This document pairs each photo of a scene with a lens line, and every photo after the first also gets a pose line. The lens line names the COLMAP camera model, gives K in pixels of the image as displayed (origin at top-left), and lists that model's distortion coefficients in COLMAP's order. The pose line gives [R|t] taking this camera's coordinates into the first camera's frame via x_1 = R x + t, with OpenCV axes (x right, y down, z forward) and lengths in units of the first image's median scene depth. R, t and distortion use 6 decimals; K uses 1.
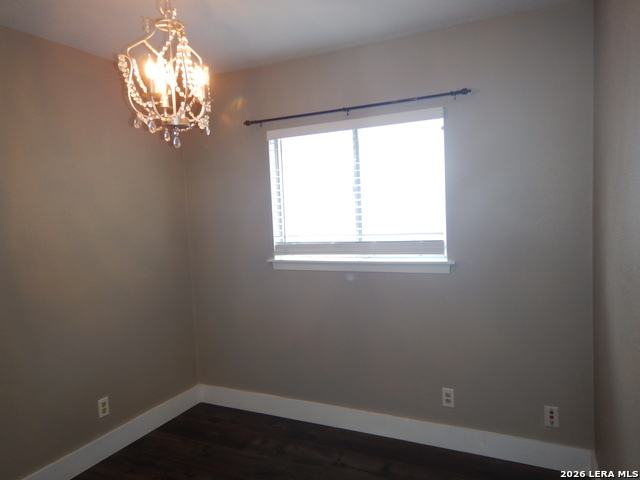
lens RADIAL K [[460.0, 0, 320.0], [0, 460.0, 240.0], [0, 0, 1]] dist [0.004291, 0.003497]
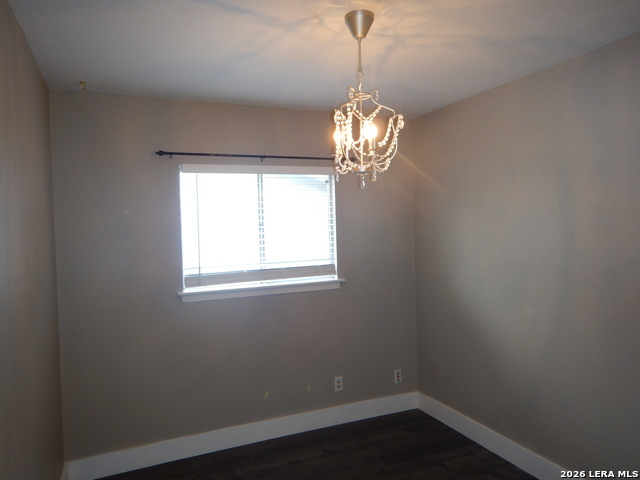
lens RADIAL K [[461.0, 0, 318.3], [0, 461.0, 236.9], [0, 0, 1]] dist [0.023275, 0.001843]
pose [[0.655696, 0.011462, 0.754938, -0.701079], [0.059100, 0.996038, -0.066454, 0.007346], [-0.752709, 0.088191, 0.652420, 0.133407]]
